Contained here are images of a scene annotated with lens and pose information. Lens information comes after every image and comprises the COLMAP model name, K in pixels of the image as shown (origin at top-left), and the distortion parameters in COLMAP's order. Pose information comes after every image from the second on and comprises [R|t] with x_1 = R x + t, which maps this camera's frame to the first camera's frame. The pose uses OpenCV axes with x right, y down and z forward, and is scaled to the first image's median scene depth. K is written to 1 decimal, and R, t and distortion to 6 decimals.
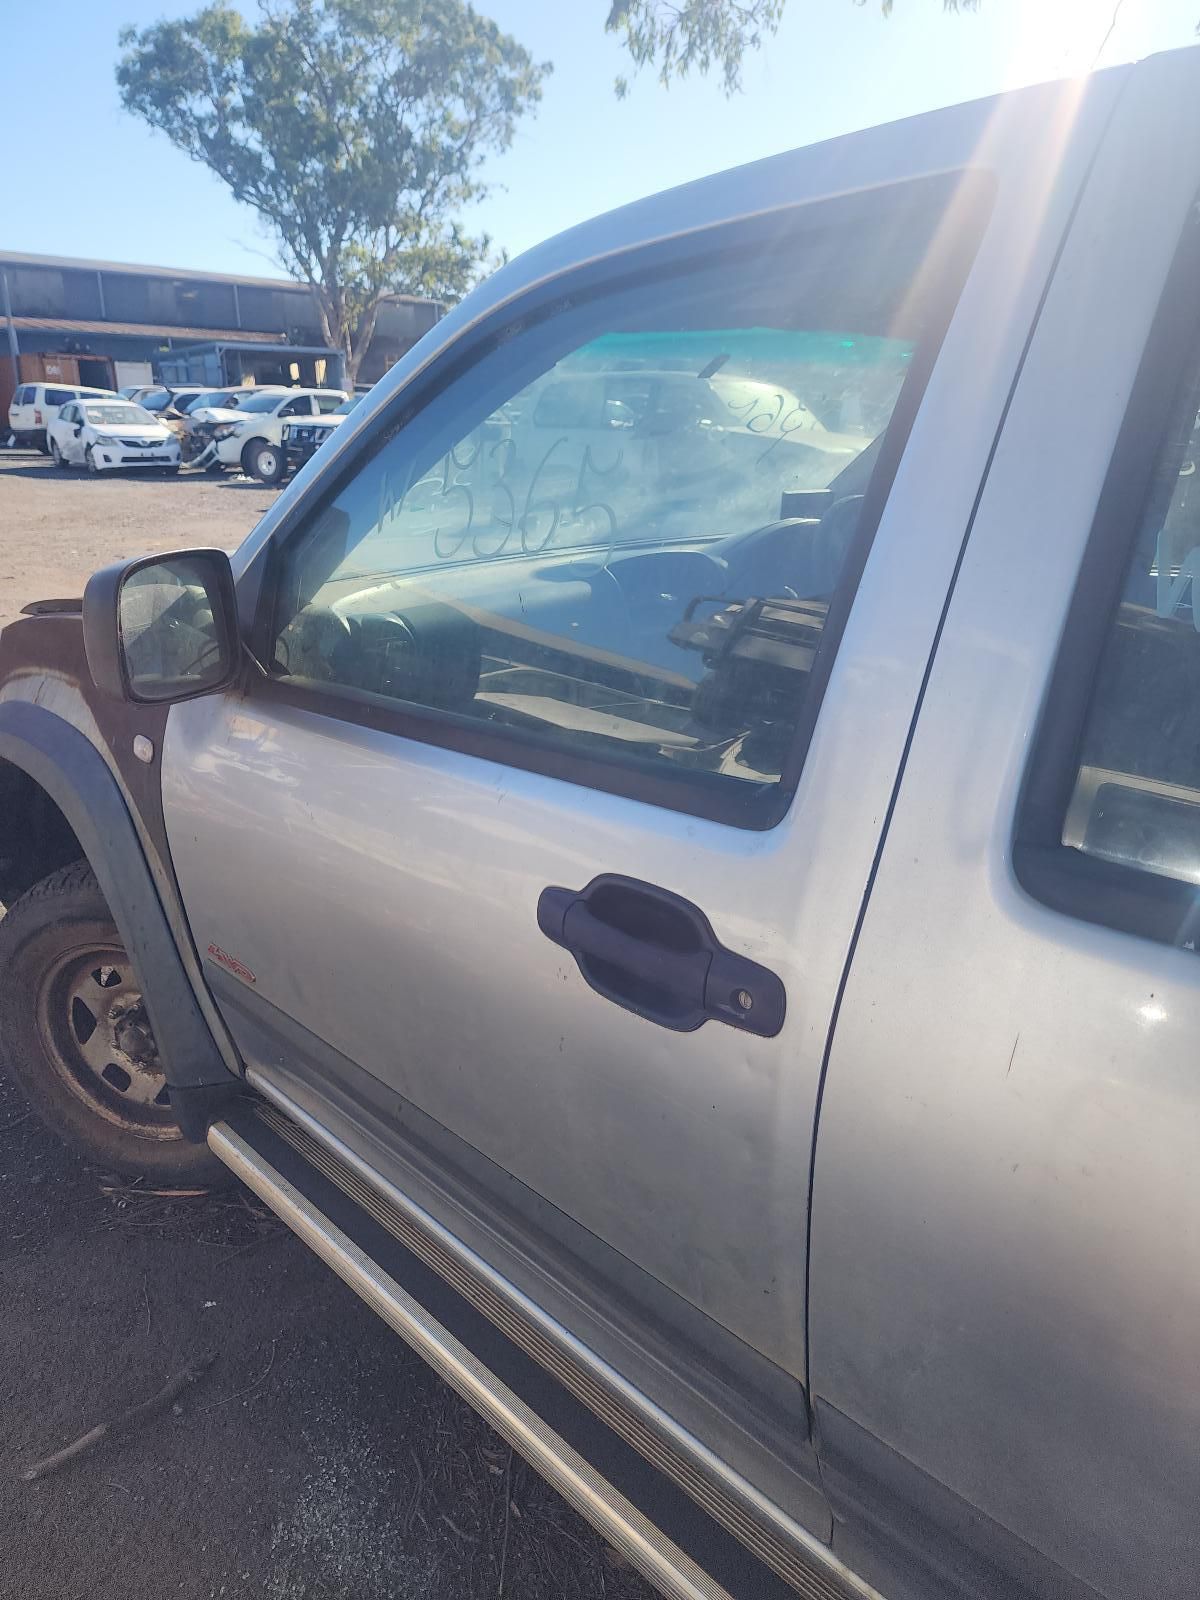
lens RADIAL K [[1107.6, 0, 600.0], [0, 1107.6, 800.0], [0, 0, 1]] dist [0.058987, -0.060829]
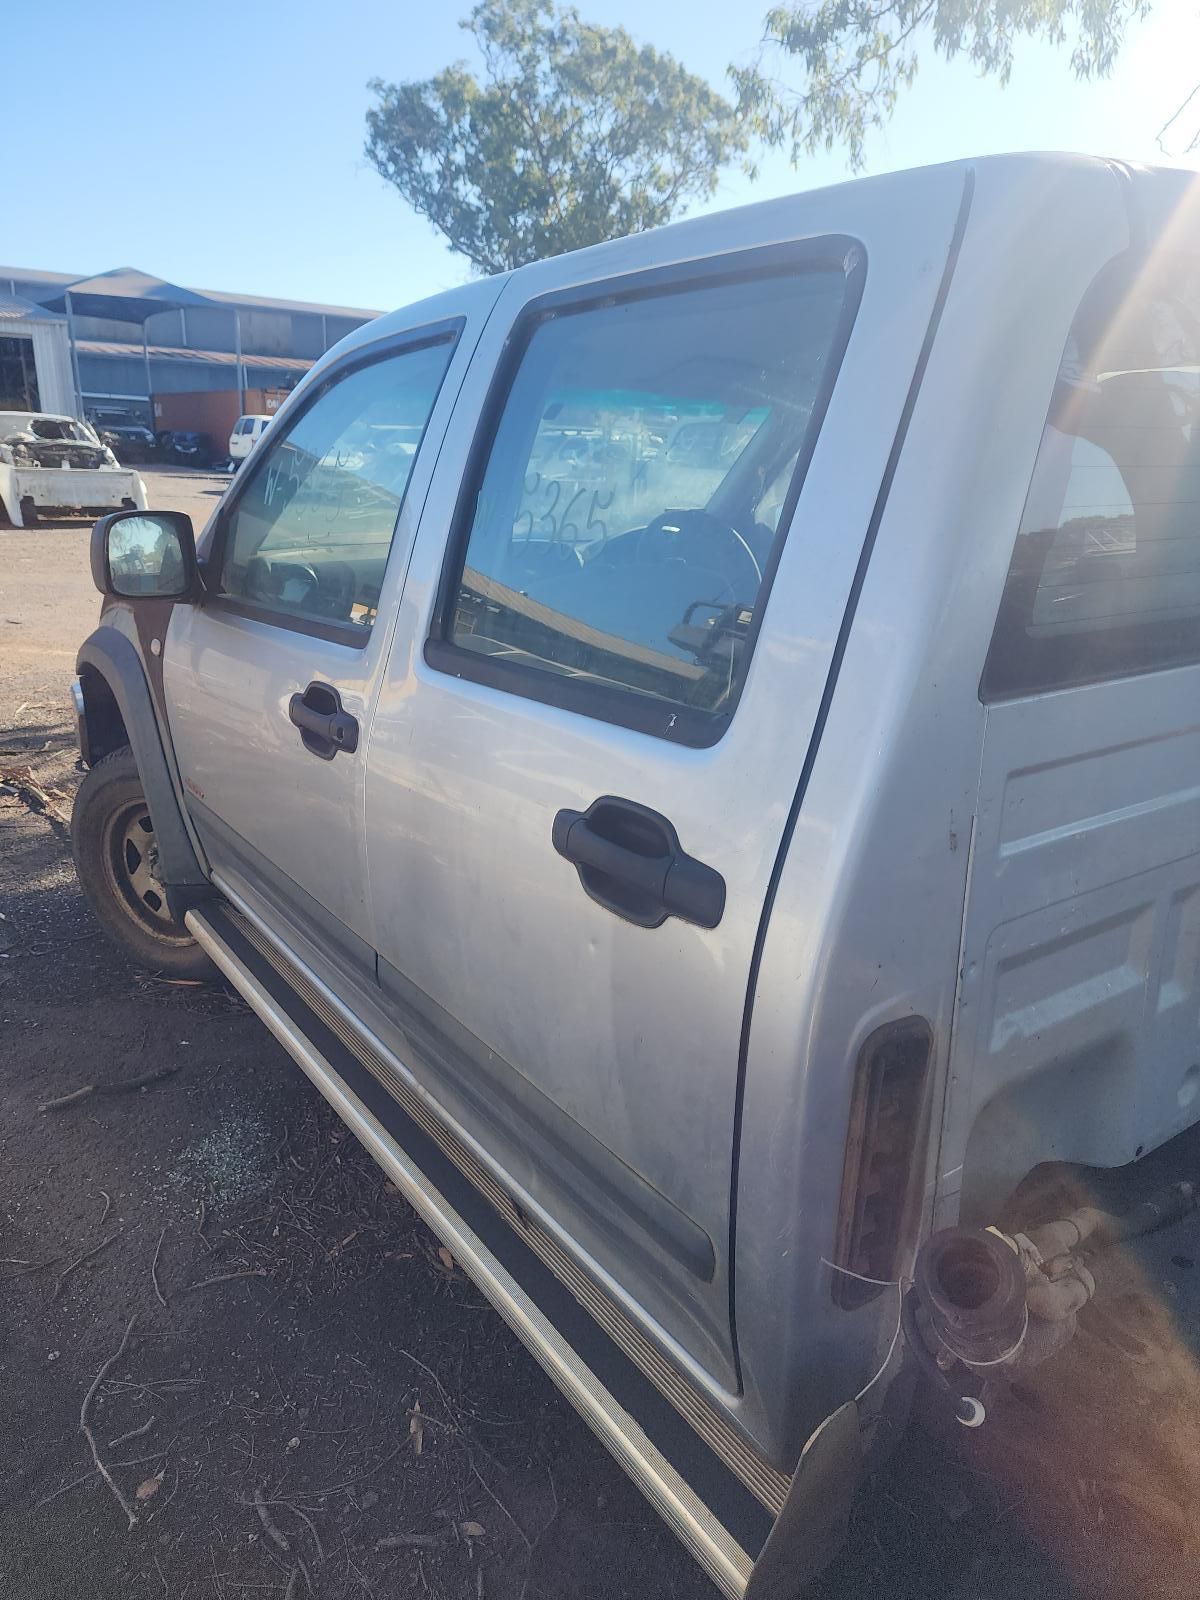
lens RADIAL K [[1094.4, 0, 609.4], [0, 1094.4, 796.9], [0, 0, 1]] dist [0.061833, -0.066537]
pose [[0.988277, 0.072182, -0.134527, 0.074773], [-0.076587, 0.996674, -0.027860, 0.027031], [0.132069, 0.037837, 0.990518, -0.072275]]
